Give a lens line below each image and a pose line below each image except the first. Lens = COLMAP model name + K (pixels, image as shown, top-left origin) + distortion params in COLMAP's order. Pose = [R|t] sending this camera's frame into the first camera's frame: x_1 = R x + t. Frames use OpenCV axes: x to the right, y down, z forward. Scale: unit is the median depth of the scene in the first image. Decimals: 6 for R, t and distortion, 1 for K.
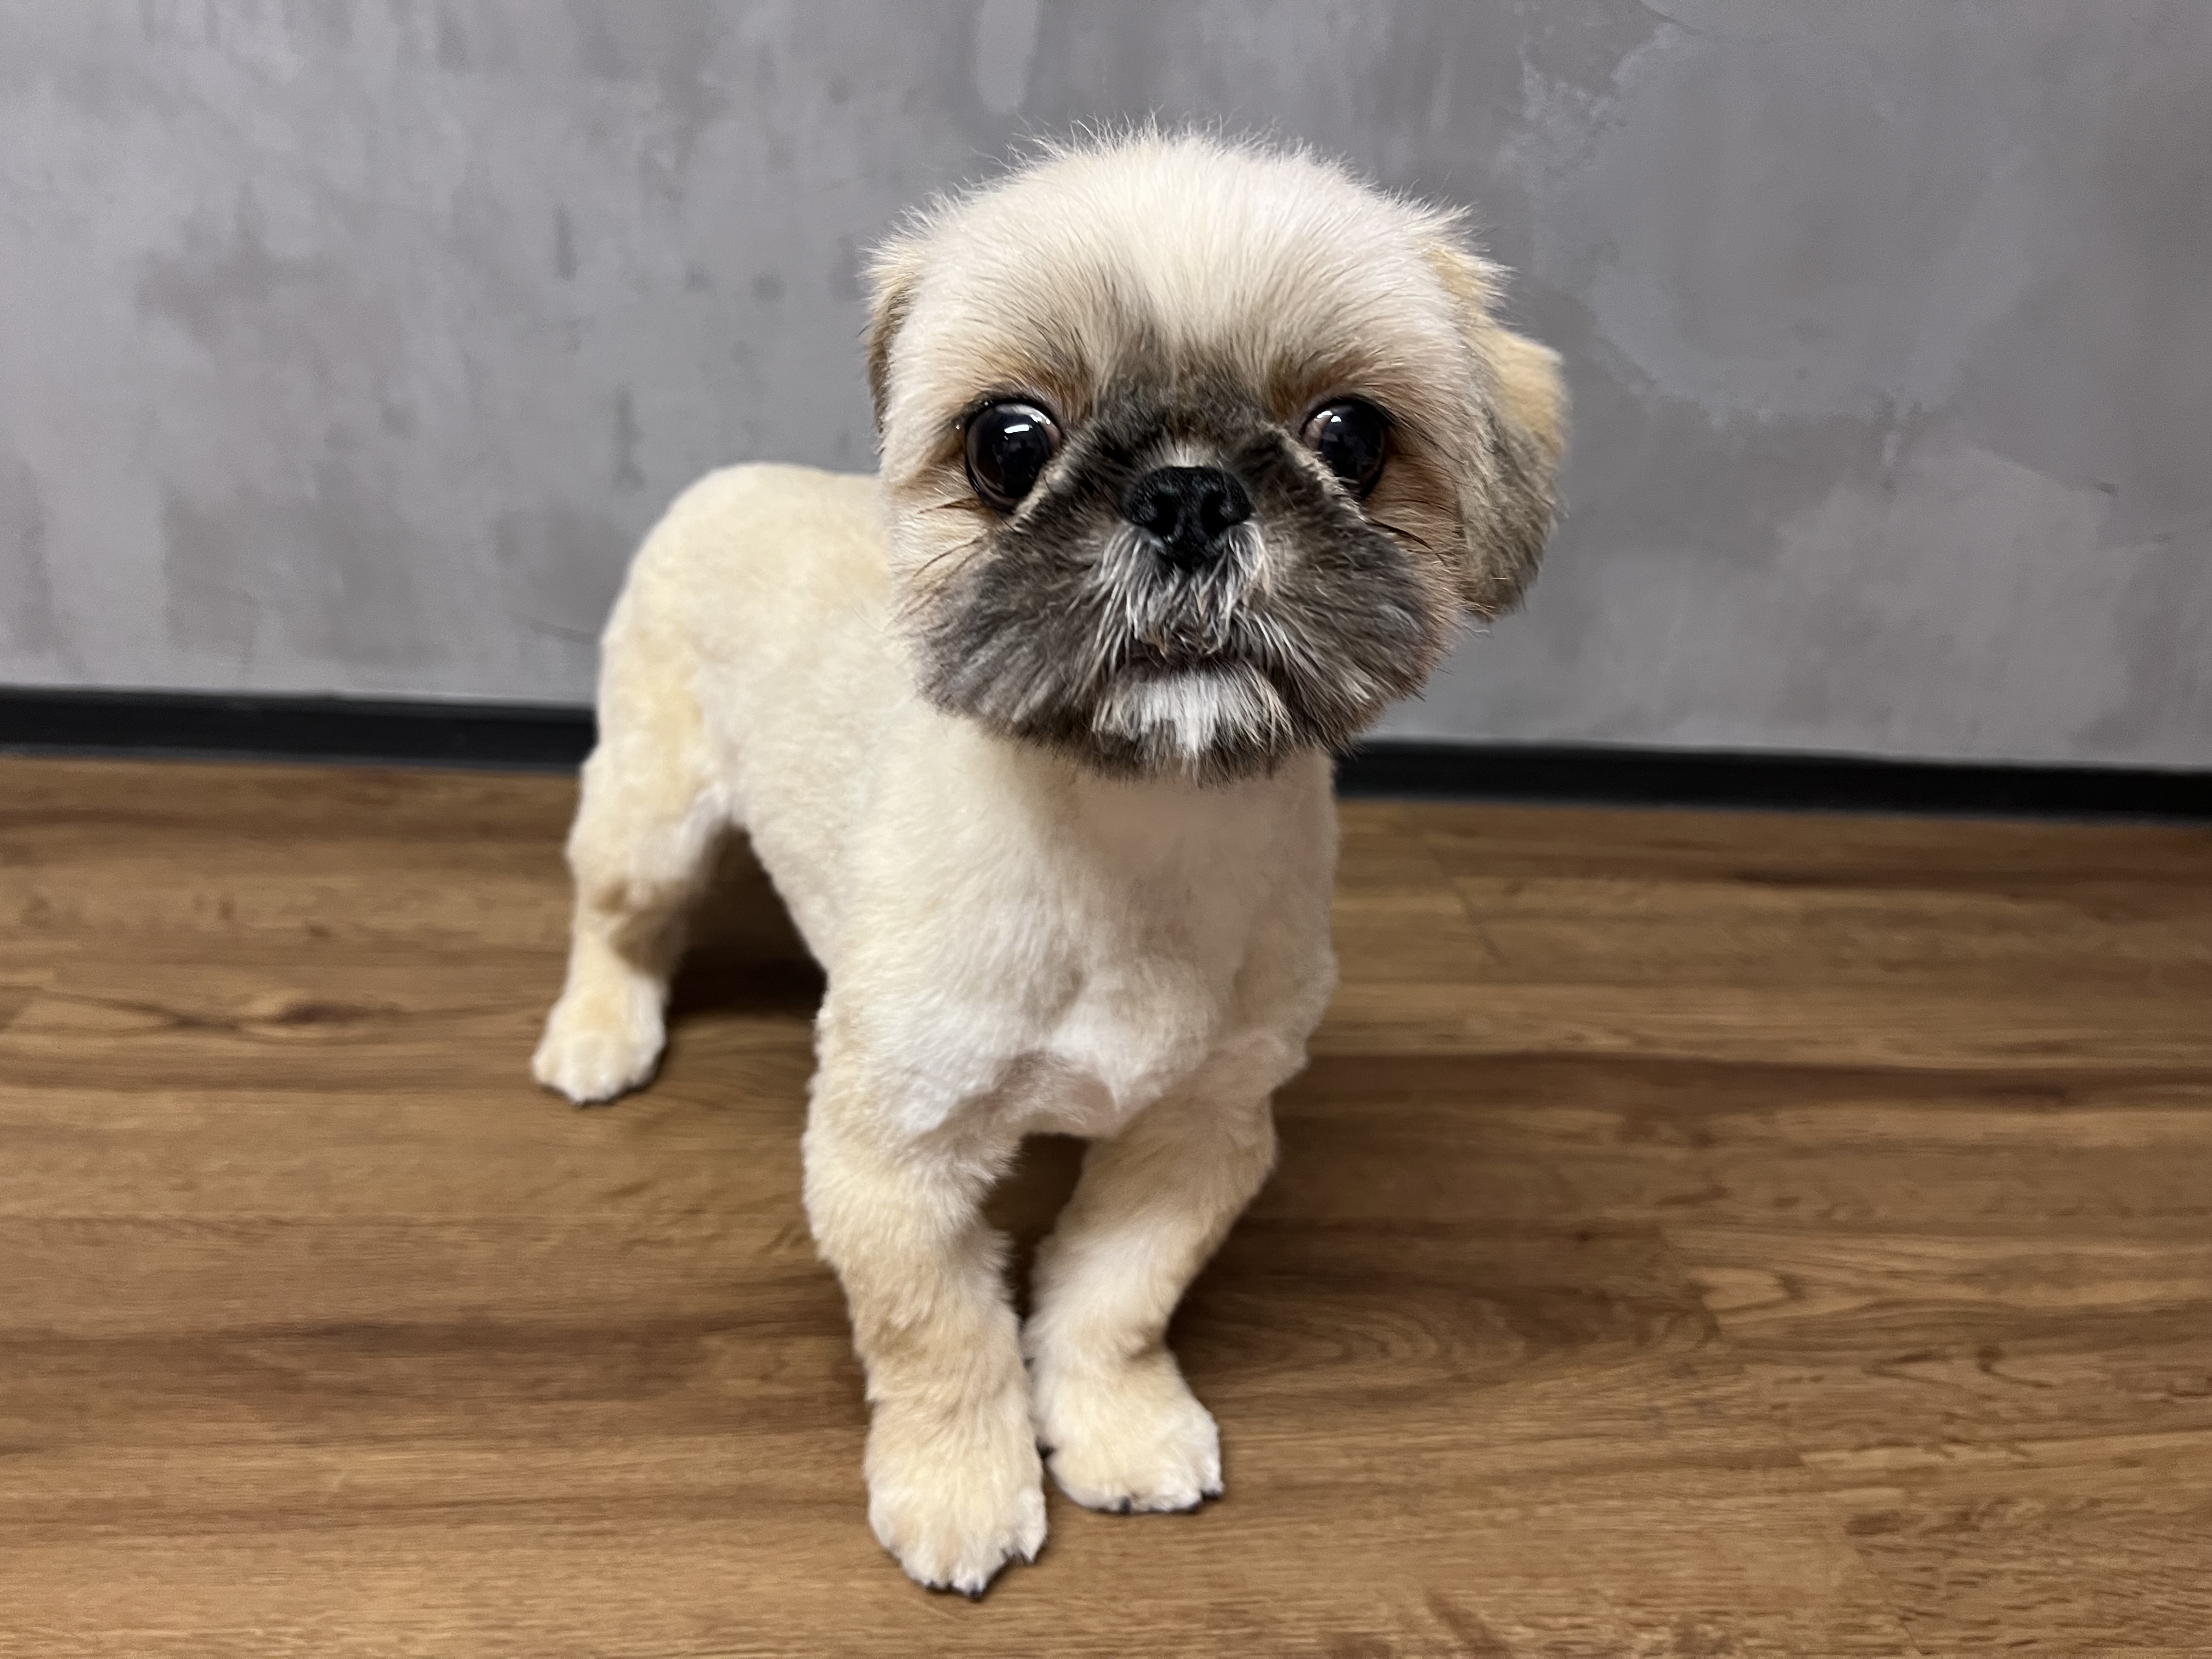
lens RADIAL K [[1714.3, 0, 1100.8], [0, 1714.3, 792.7], [0, 0, 1]] dist [0.007298, -0.025561]
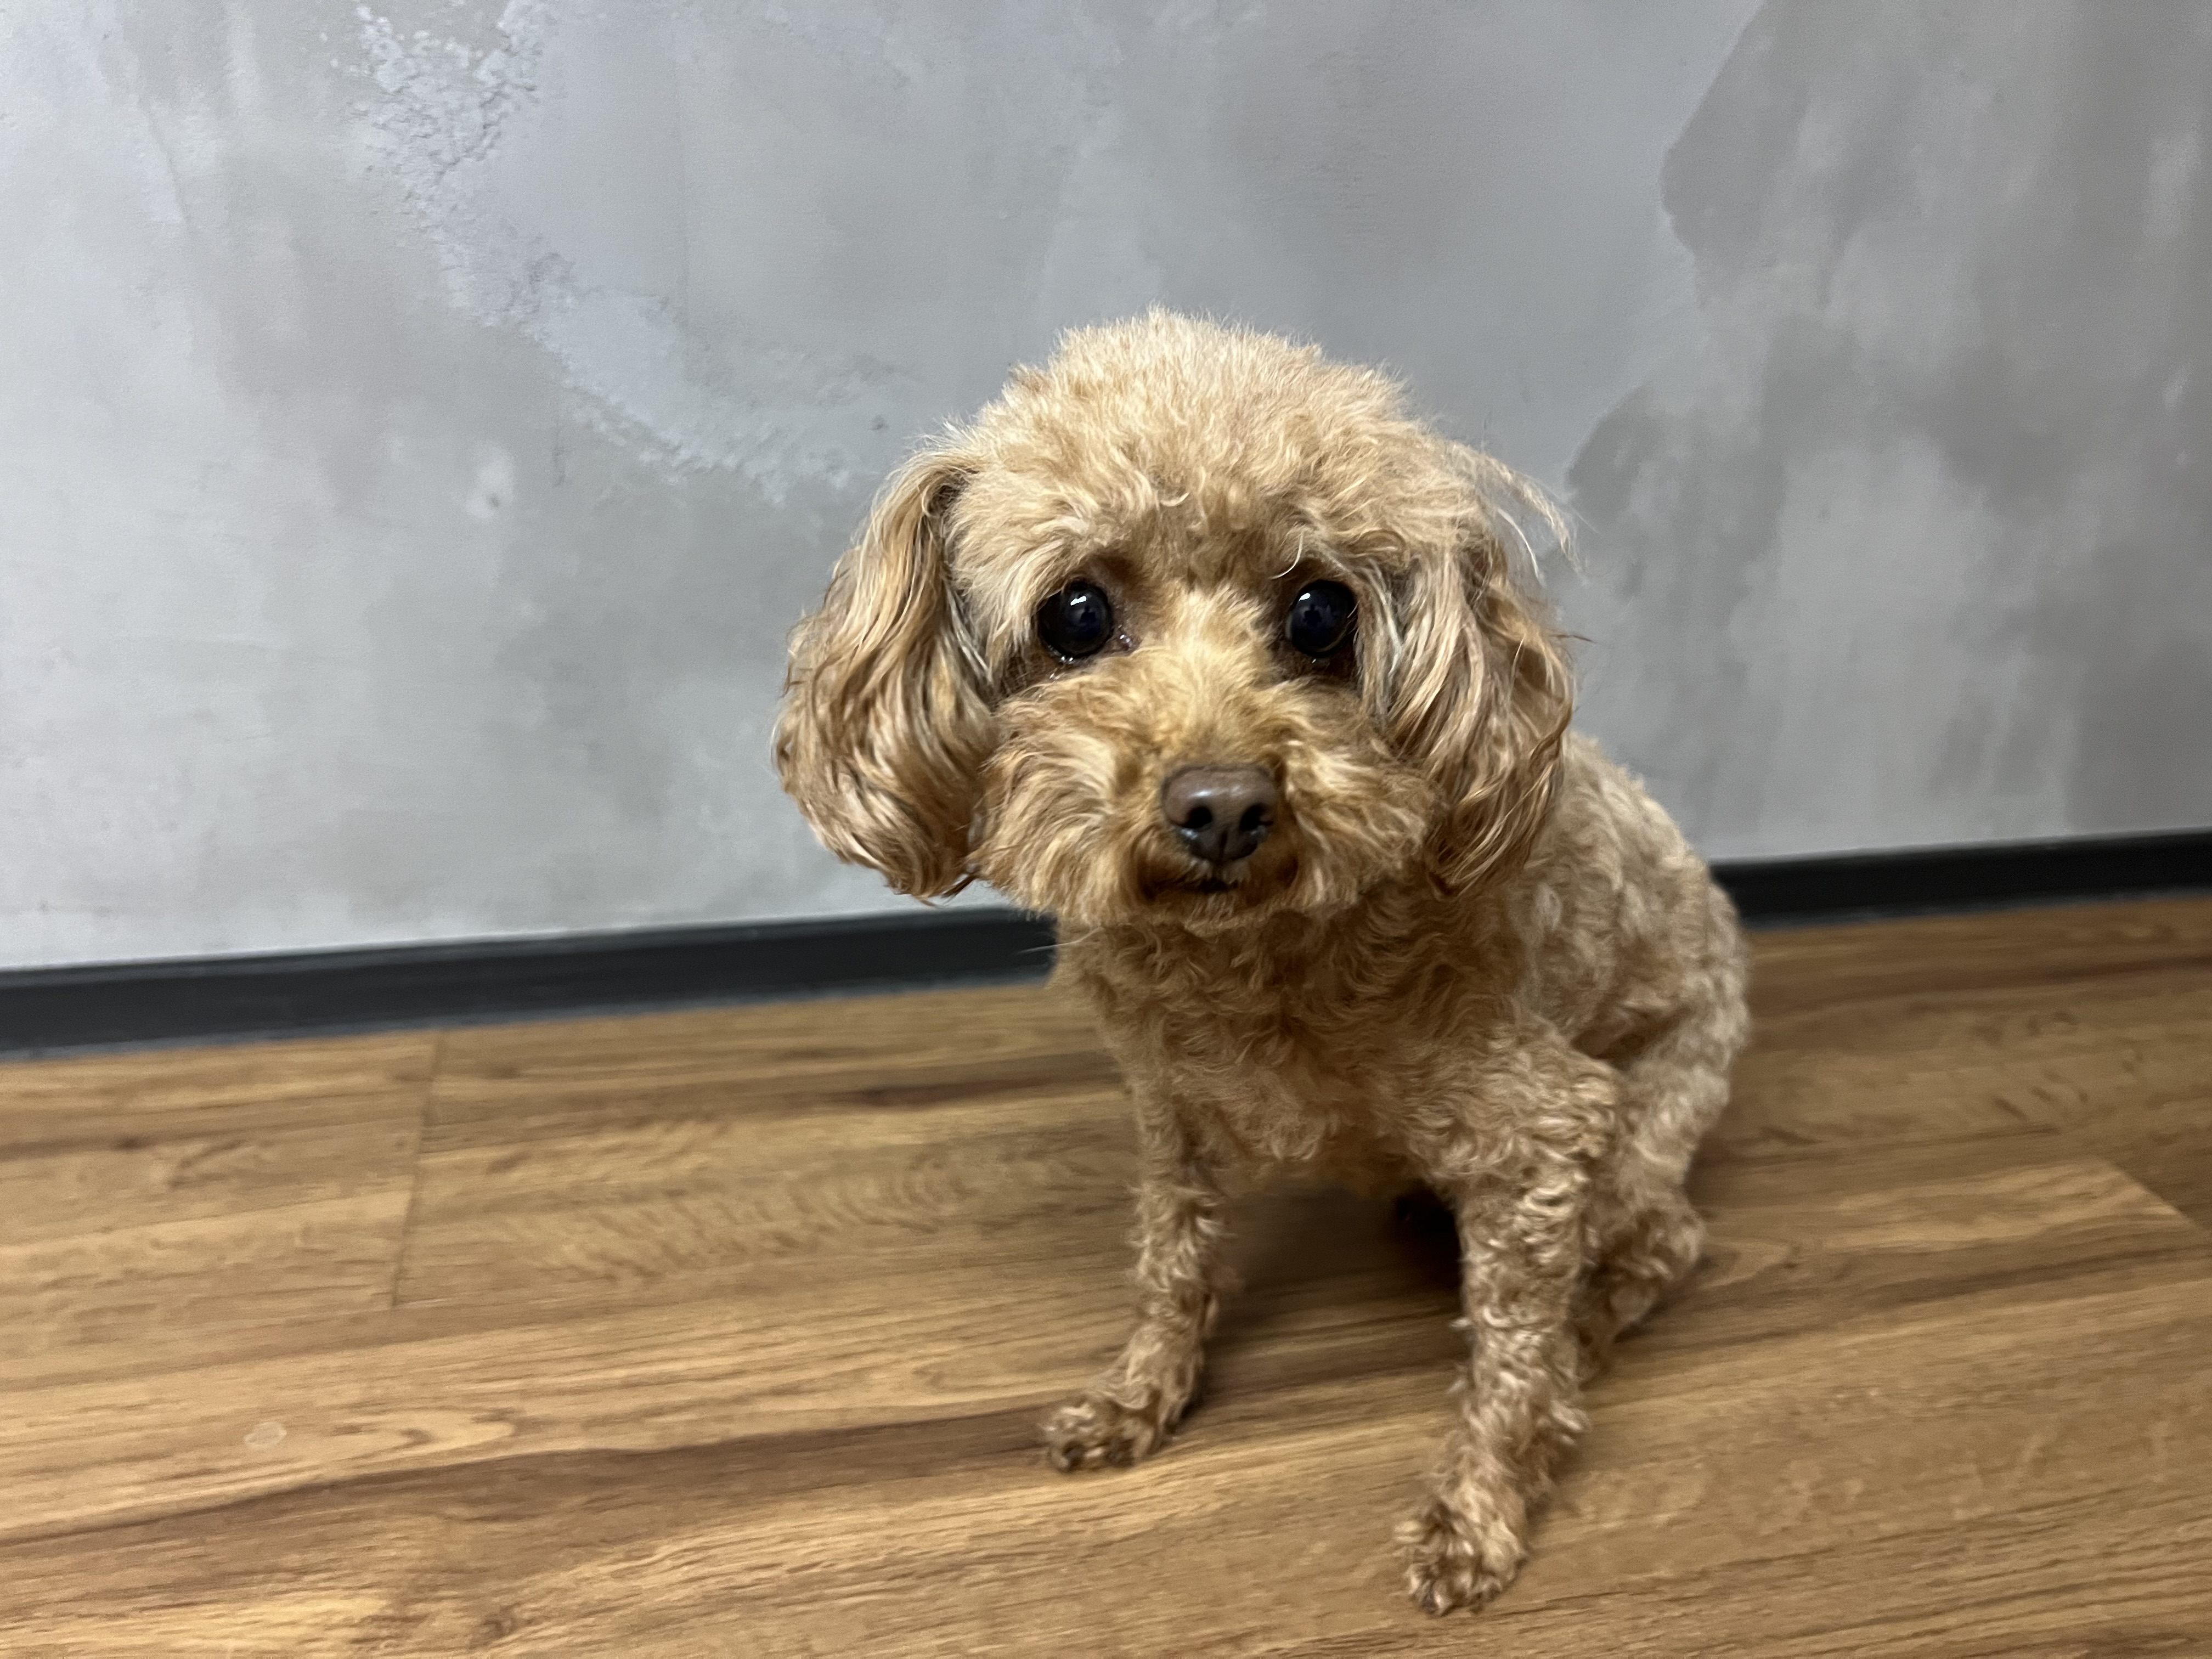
lens RADIAL K [[1714.3, 0, 1106.2], [0, 1714.3, 835.7], [0, 0, 1]] dist [0.007298, -0.025561]
pose [[0.985341, -0.083999, 0.148483, 0.431479], [0.086162, 0.996247, -0.008185, -0.057242], [-0.147239, 0.020858, 0.988881, 0.278977]]
